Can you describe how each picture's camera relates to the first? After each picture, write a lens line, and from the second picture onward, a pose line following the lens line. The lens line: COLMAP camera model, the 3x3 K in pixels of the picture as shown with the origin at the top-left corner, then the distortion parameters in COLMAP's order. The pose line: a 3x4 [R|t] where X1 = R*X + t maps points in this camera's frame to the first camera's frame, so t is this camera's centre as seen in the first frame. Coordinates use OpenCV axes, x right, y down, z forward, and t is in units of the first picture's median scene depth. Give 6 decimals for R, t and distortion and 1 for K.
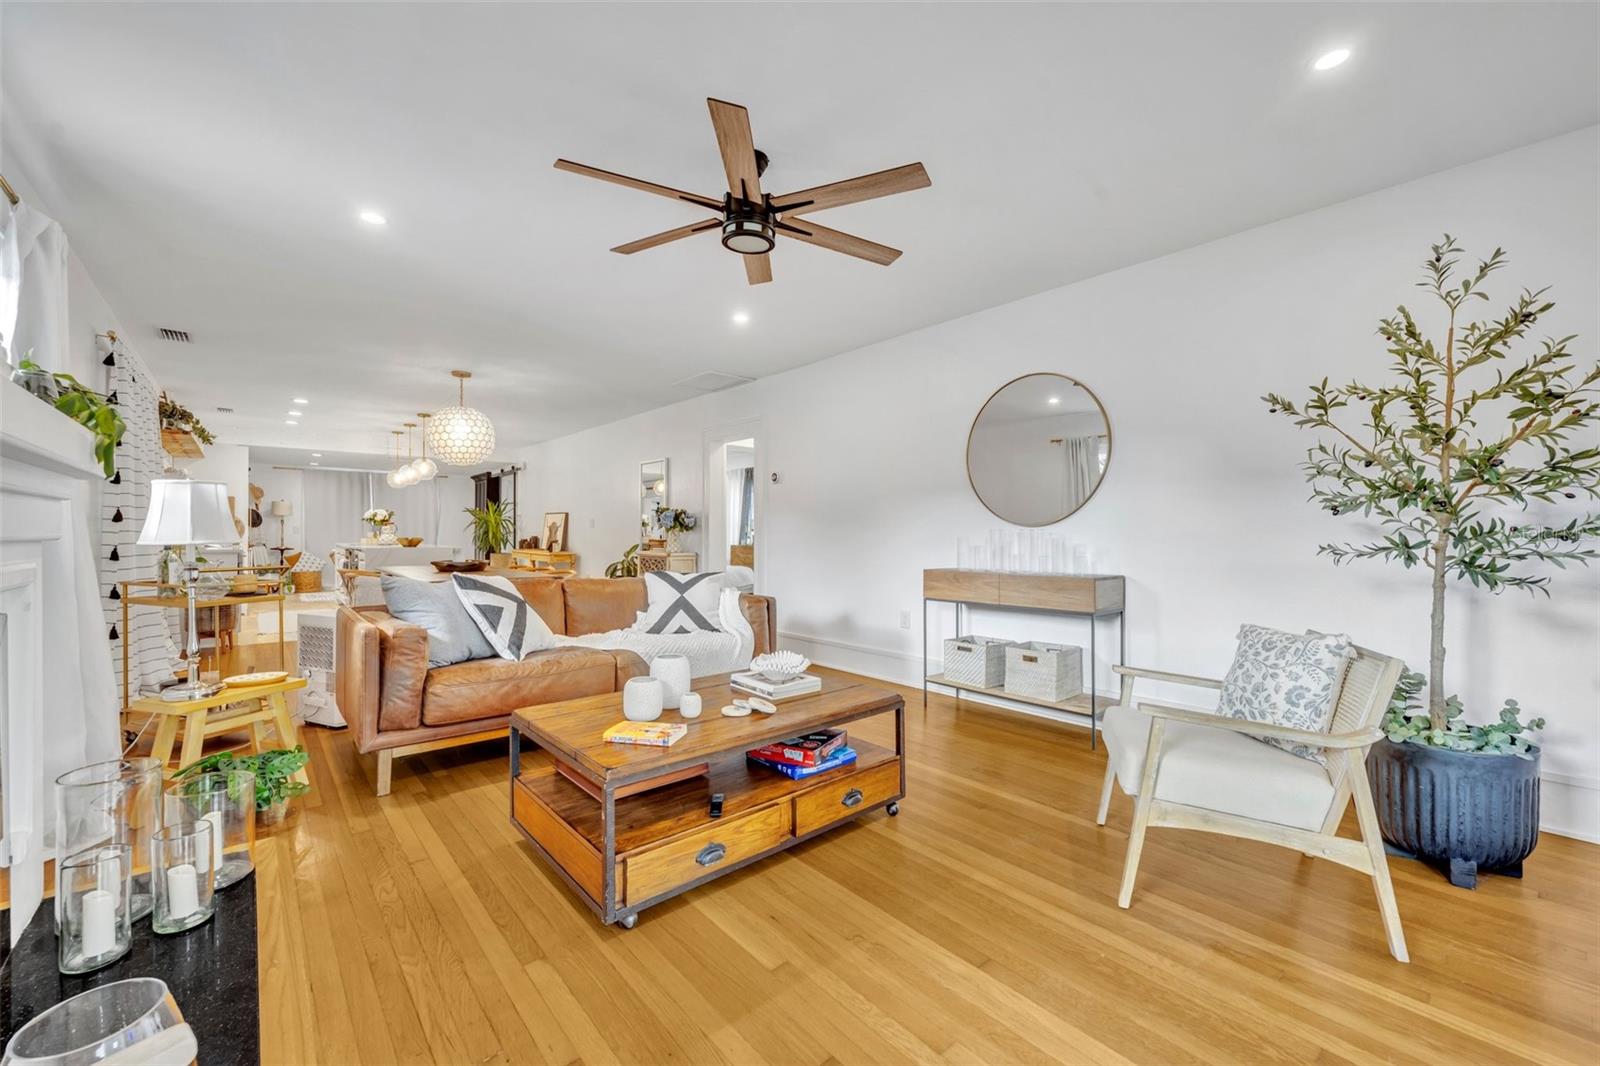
lens RADIAL K [[641.2, 0, 794.6], [0, 641.2, 532.1], [0, 0, 1]] dist [-0.001944, 0.000143]
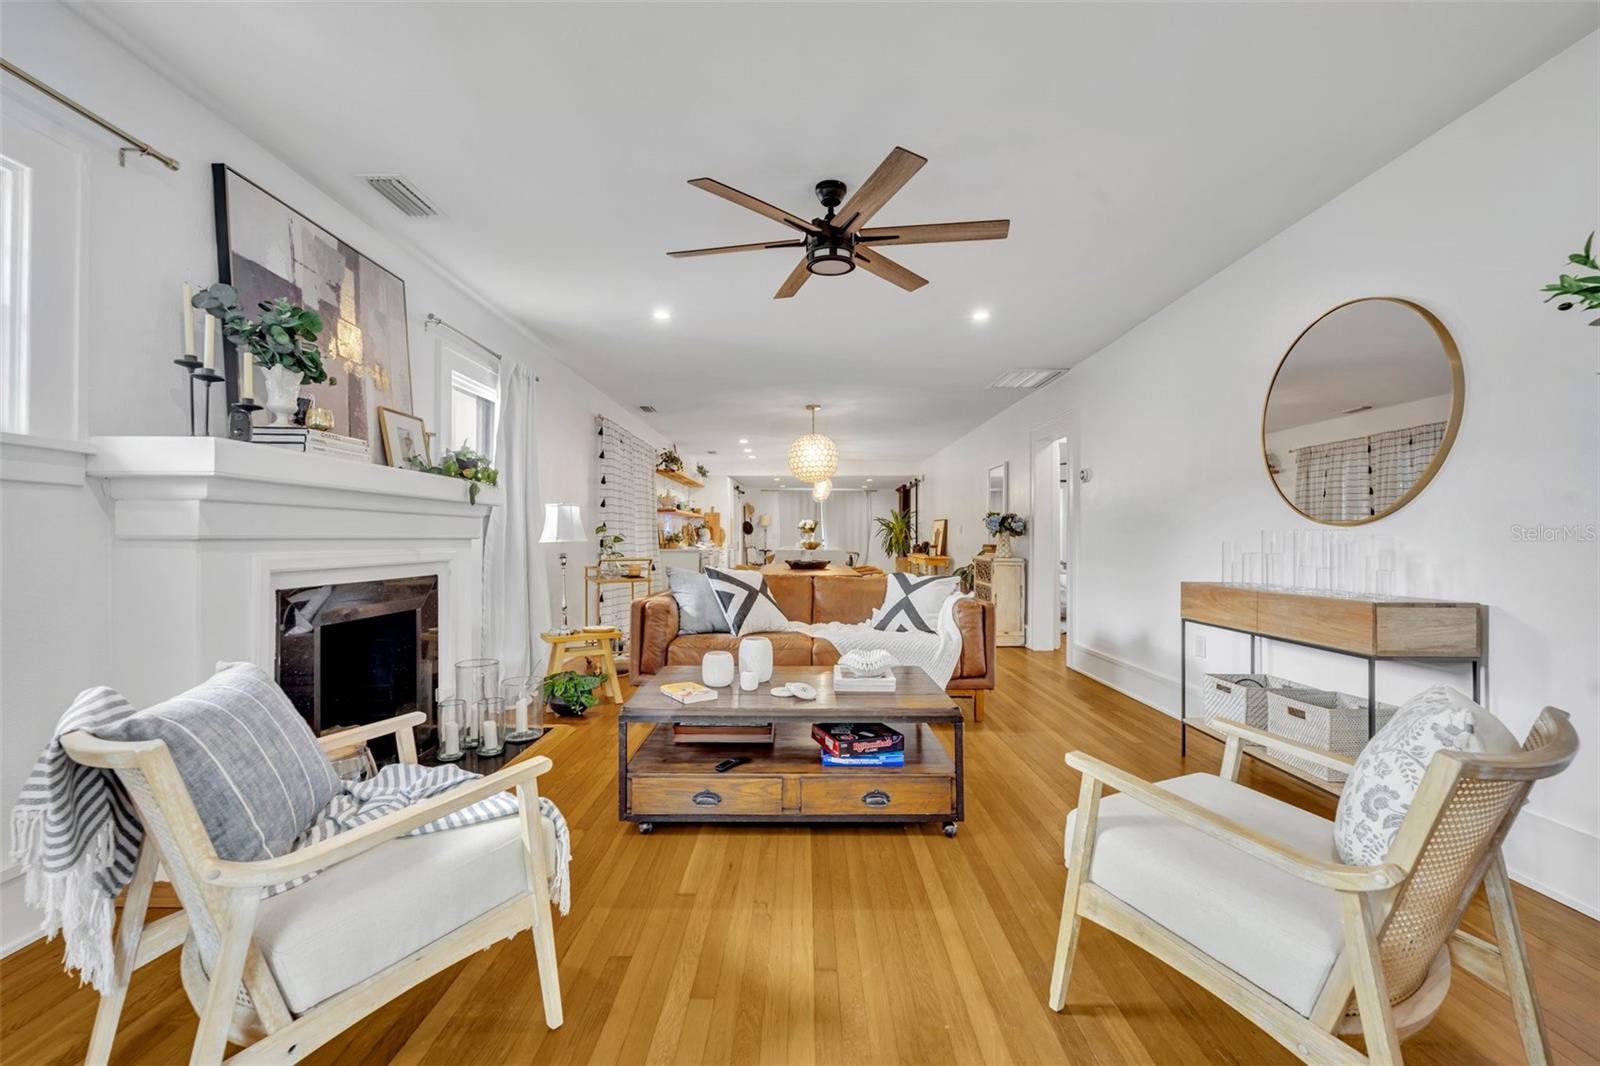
lens RADIAL K [[641.2, 0, 796.1], [0, 641.2, 537.3], [0, 0, 1]] dist [-0.001944, 0.000143]
pose [[0.749306, -0.001028, -0.662223, 0.389442], [-0.001284, 0.999995, -0.003006, 0.006524], [0.662222, 0.003103, 0.749301, 0.099137]]
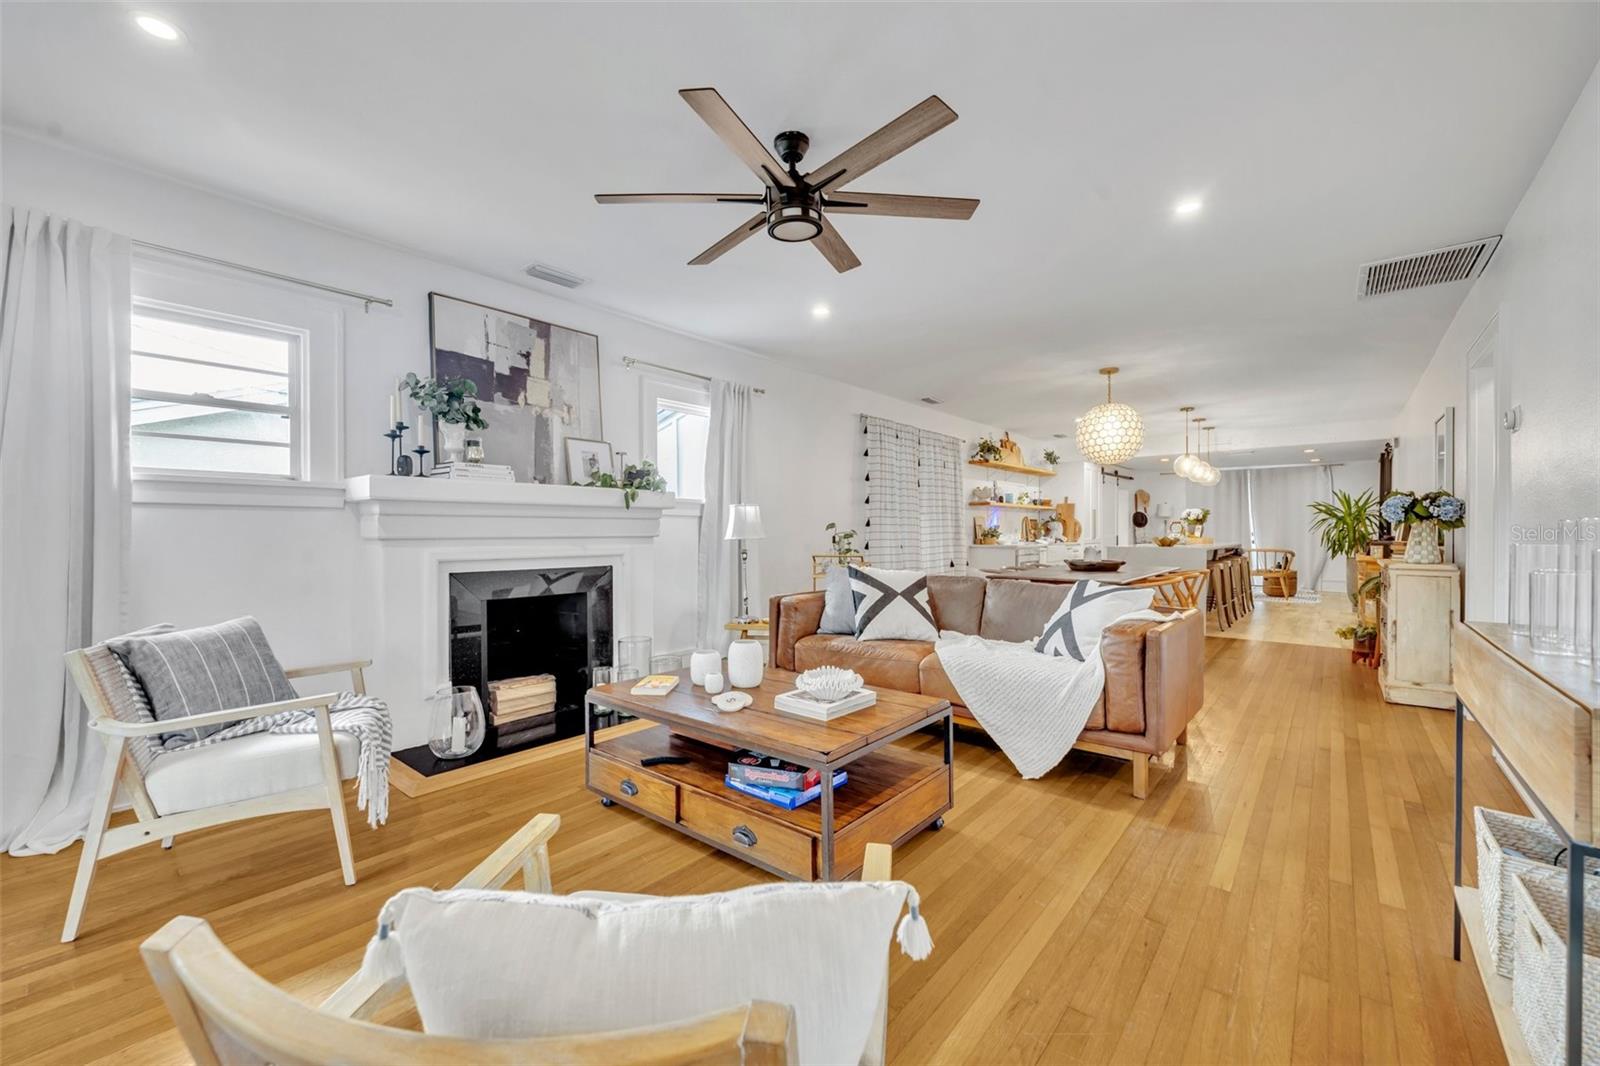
lens RADIAL K [[641.2, 0, 792.6], [0, 641.2, 539.6], [0, 0, 1]] dist [-0.001944, 0.000143]
pose [[0.148041, 0.009870, -0.988932, 0.568642], [0.003165, 0.999940, 0.010453, 0.000826], [0.988976, -0.004678, 0.148001, 0.554339]]
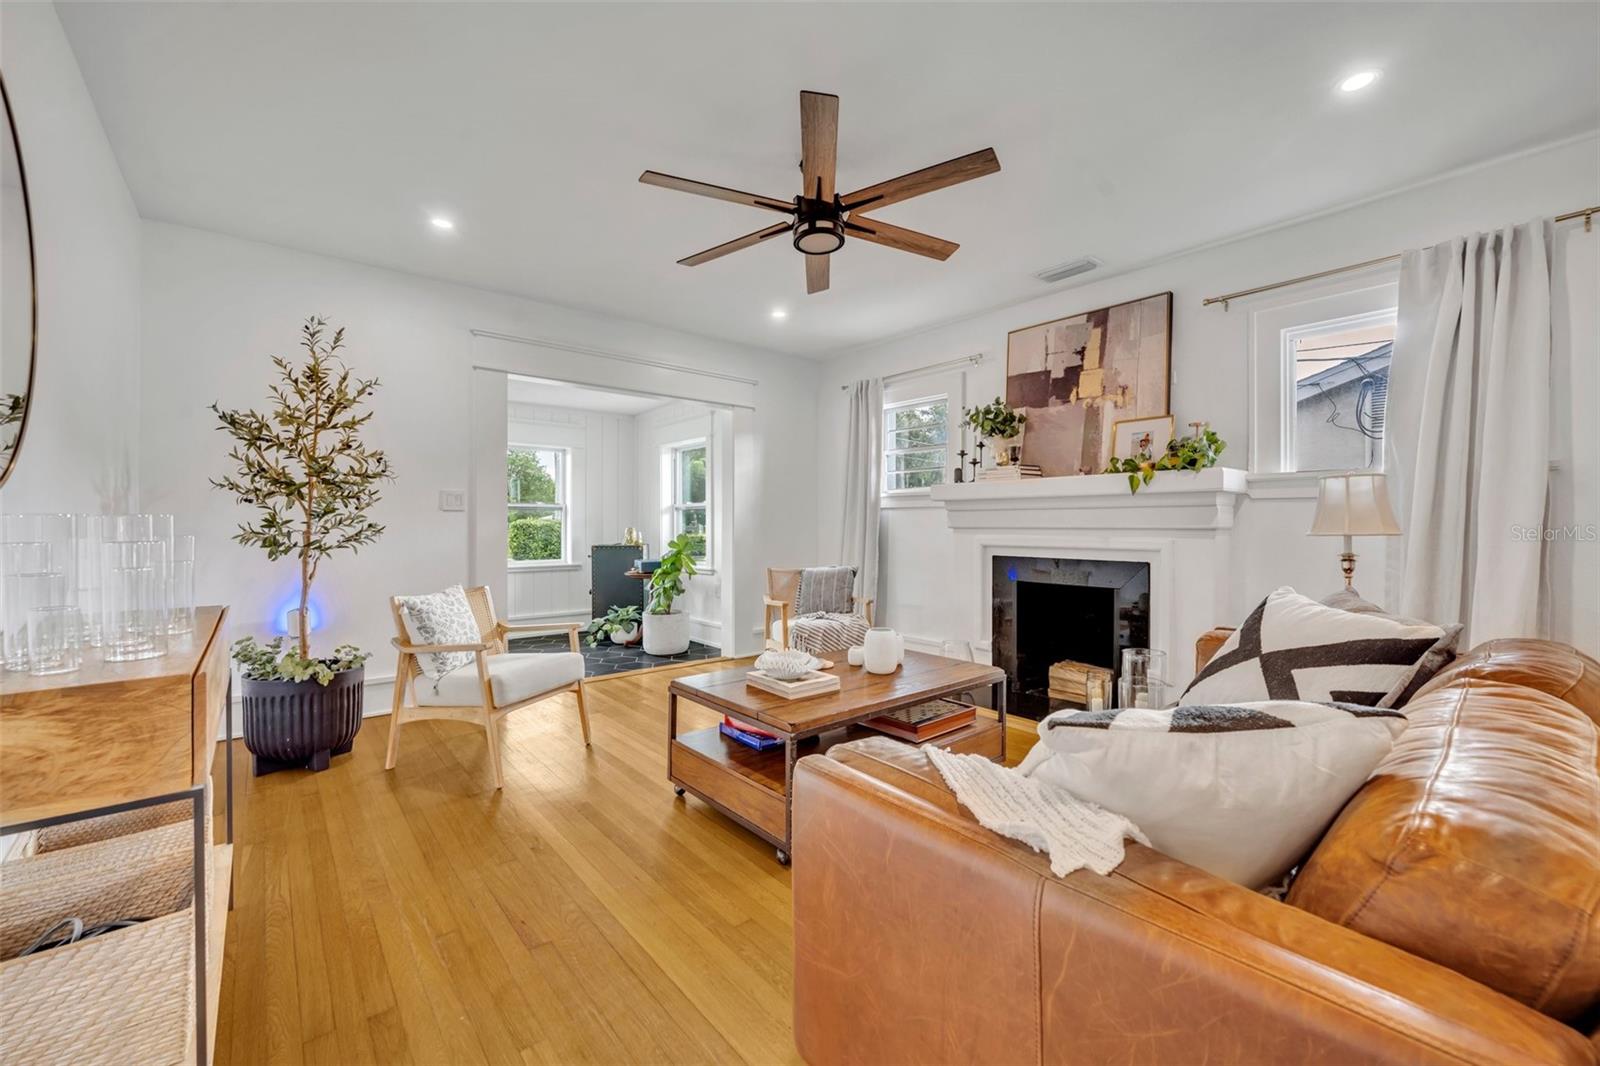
lens RADIAL K [[641.2, 0, 803.4], [0, 641.2, 528.9], [0, 0, 1]] dist [-0.001944, 0.000143]
pose [[-0.999996, -0.001218, 0.002583, -0.036183], [-0.001216, 0.999999, 0.000856, 0.007020], [-0.002584, 0.000853, -0.999996, 1.315186]]
